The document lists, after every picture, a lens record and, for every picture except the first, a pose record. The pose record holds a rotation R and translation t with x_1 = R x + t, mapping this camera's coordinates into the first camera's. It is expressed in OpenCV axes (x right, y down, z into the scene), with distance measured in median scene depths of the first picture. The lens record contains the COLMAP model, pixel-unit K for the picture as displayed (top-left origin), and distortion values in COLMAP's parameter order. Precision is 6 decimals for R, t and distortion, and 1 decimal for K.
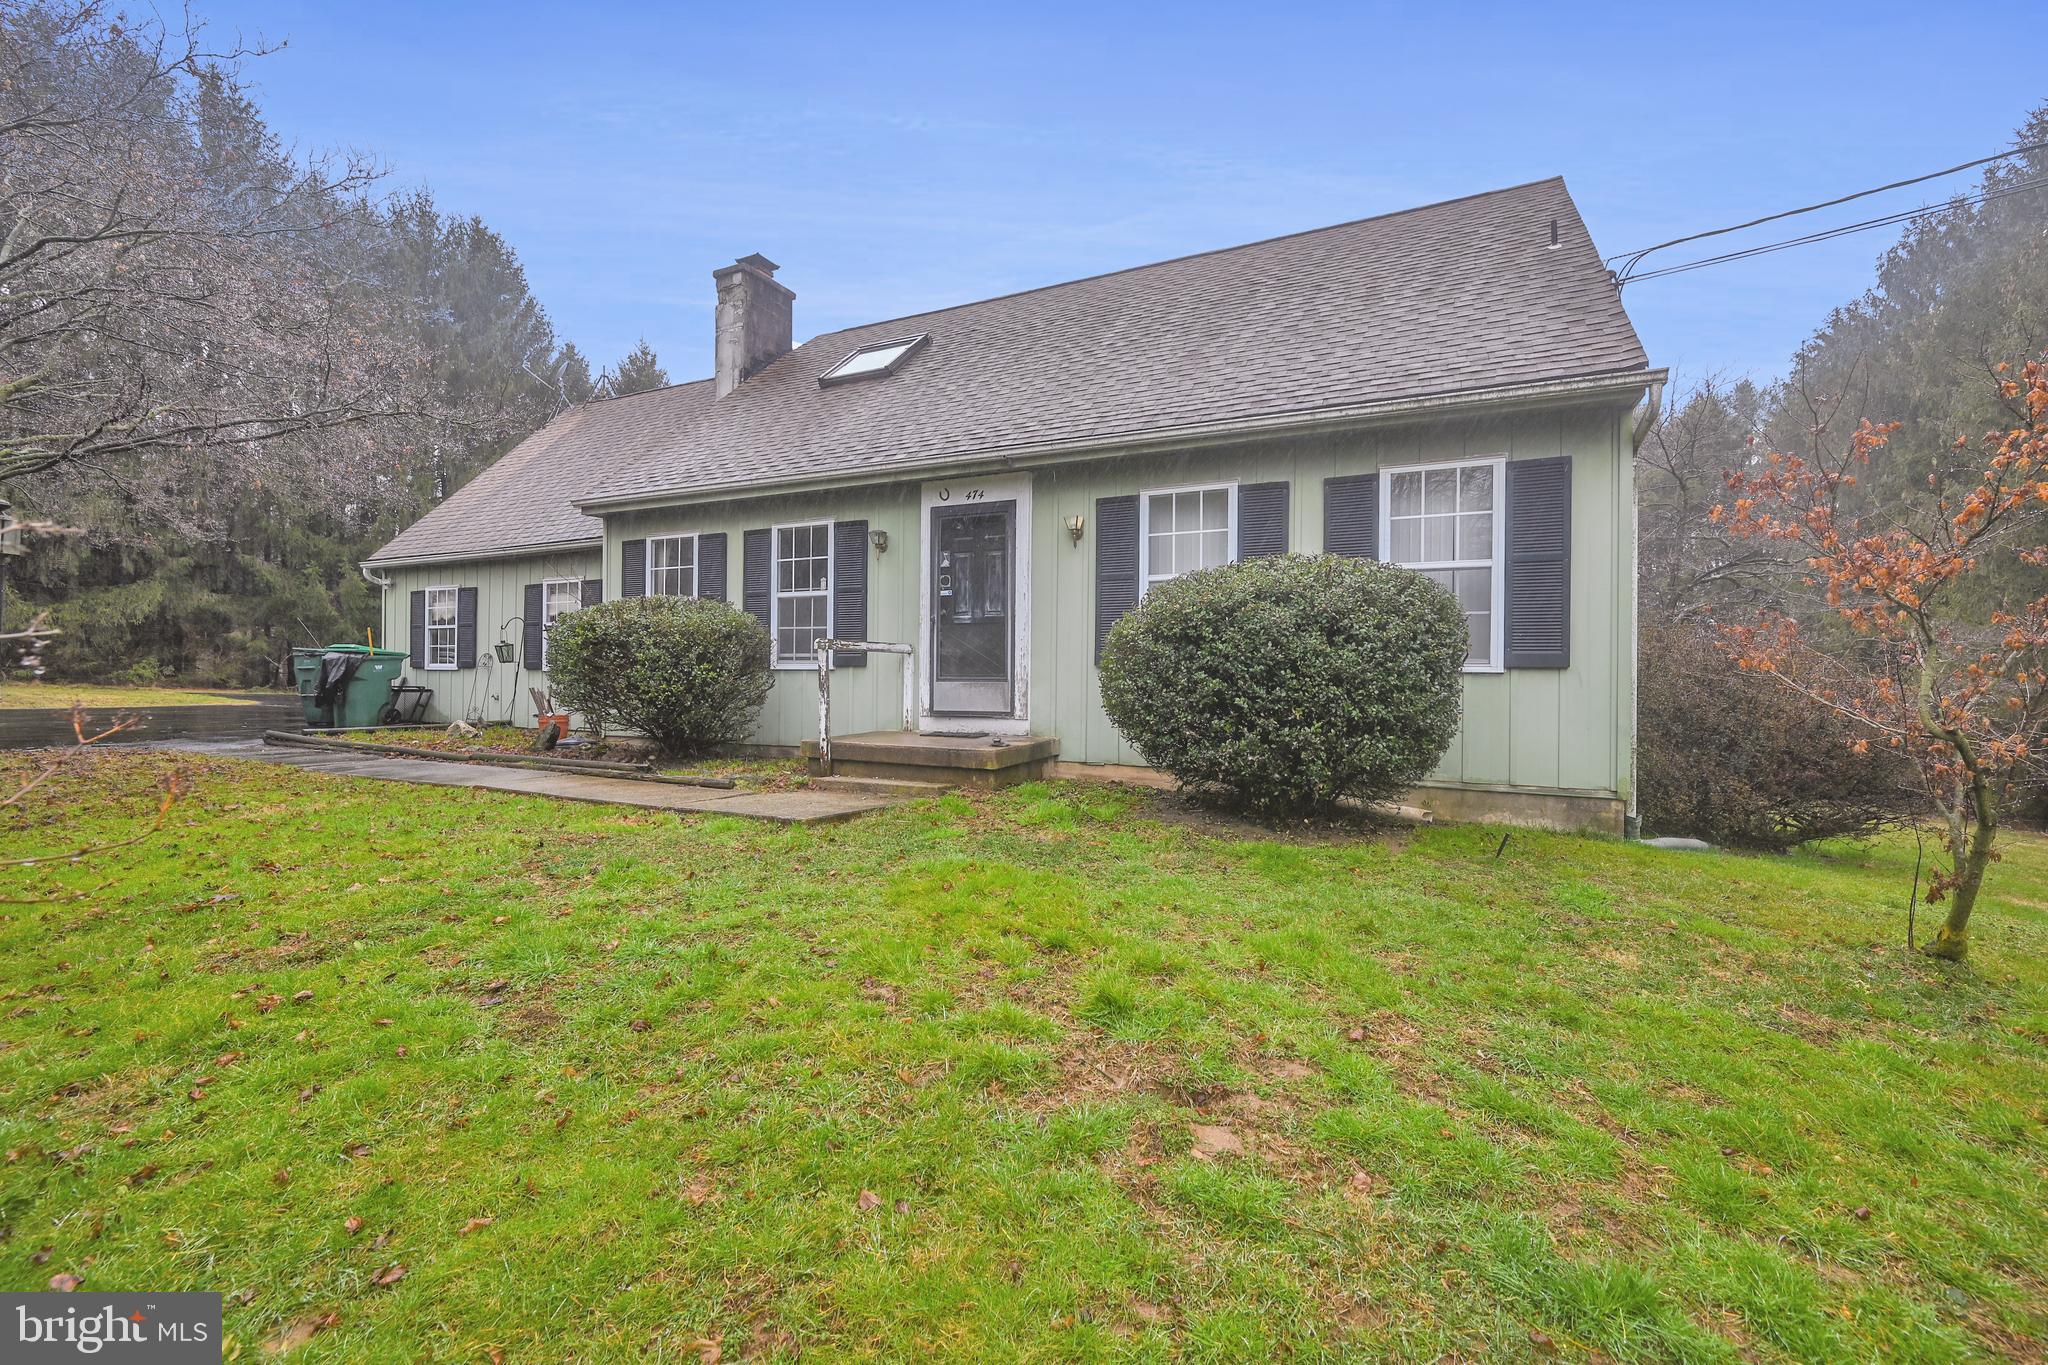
lens RADIAL K [[882.3, 0, 1024.3], [0, 882.3, 680.0], [0, 0, 1]] dist [-0.002670, 0.000400]
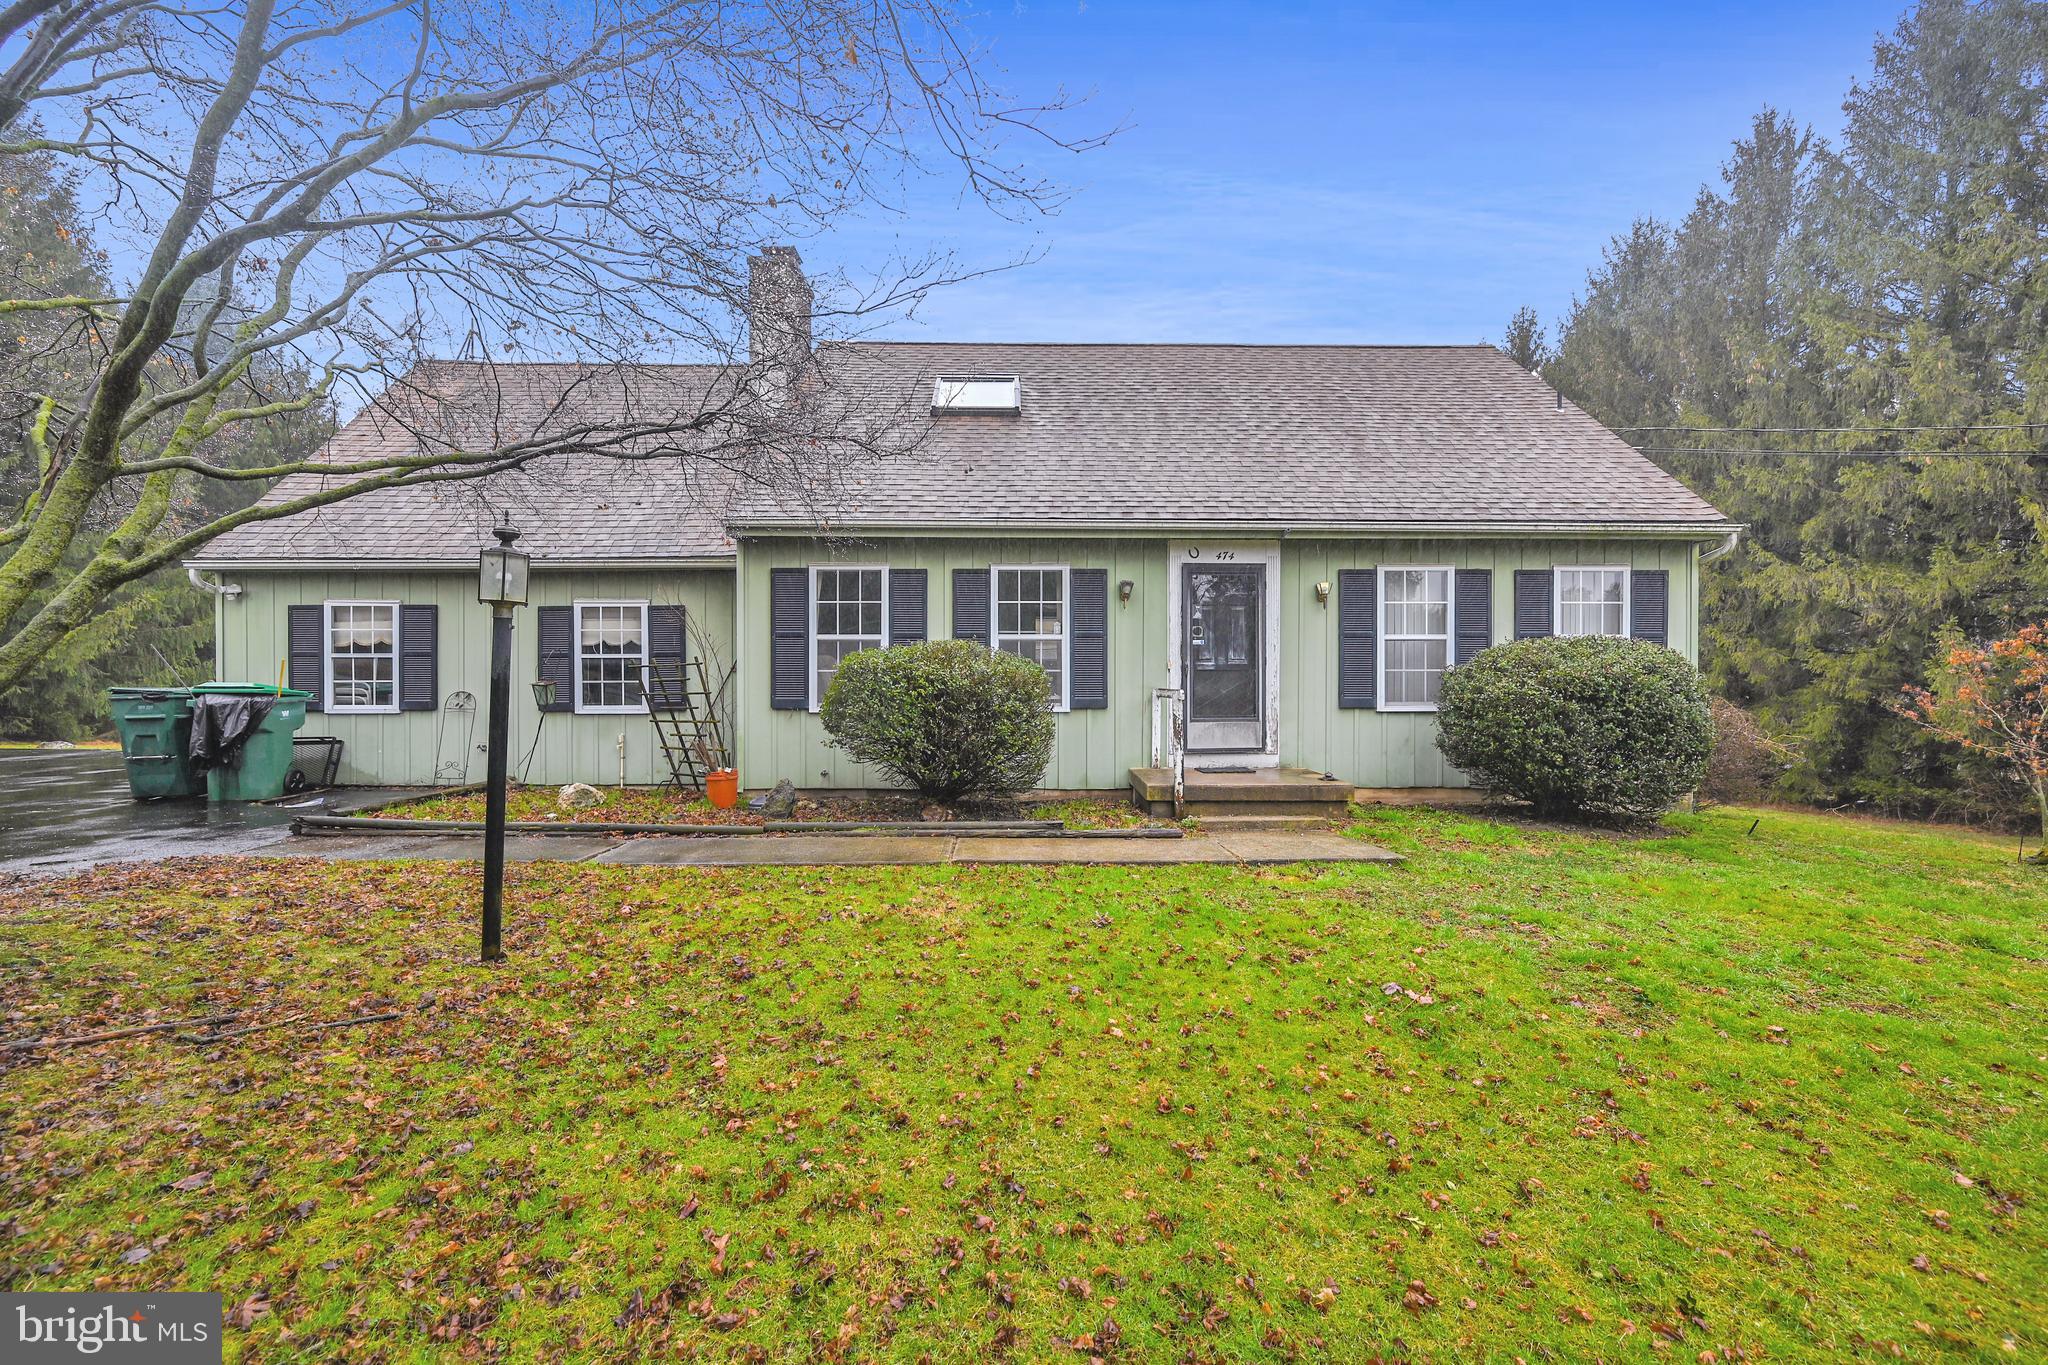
lens RADIAL K [[882.3, 0, 1024.6], [0, 882.3, 678.7], [0, 0, 1]] dist [-0.002670, 0.000400]
pose [[0.883159, -0.008900, 0.468989, -0.778387], [0.009715, 0.999953, 0.000683, -0.054286], [-0.468973, 0.003953, 0.883204, 0.120331]]
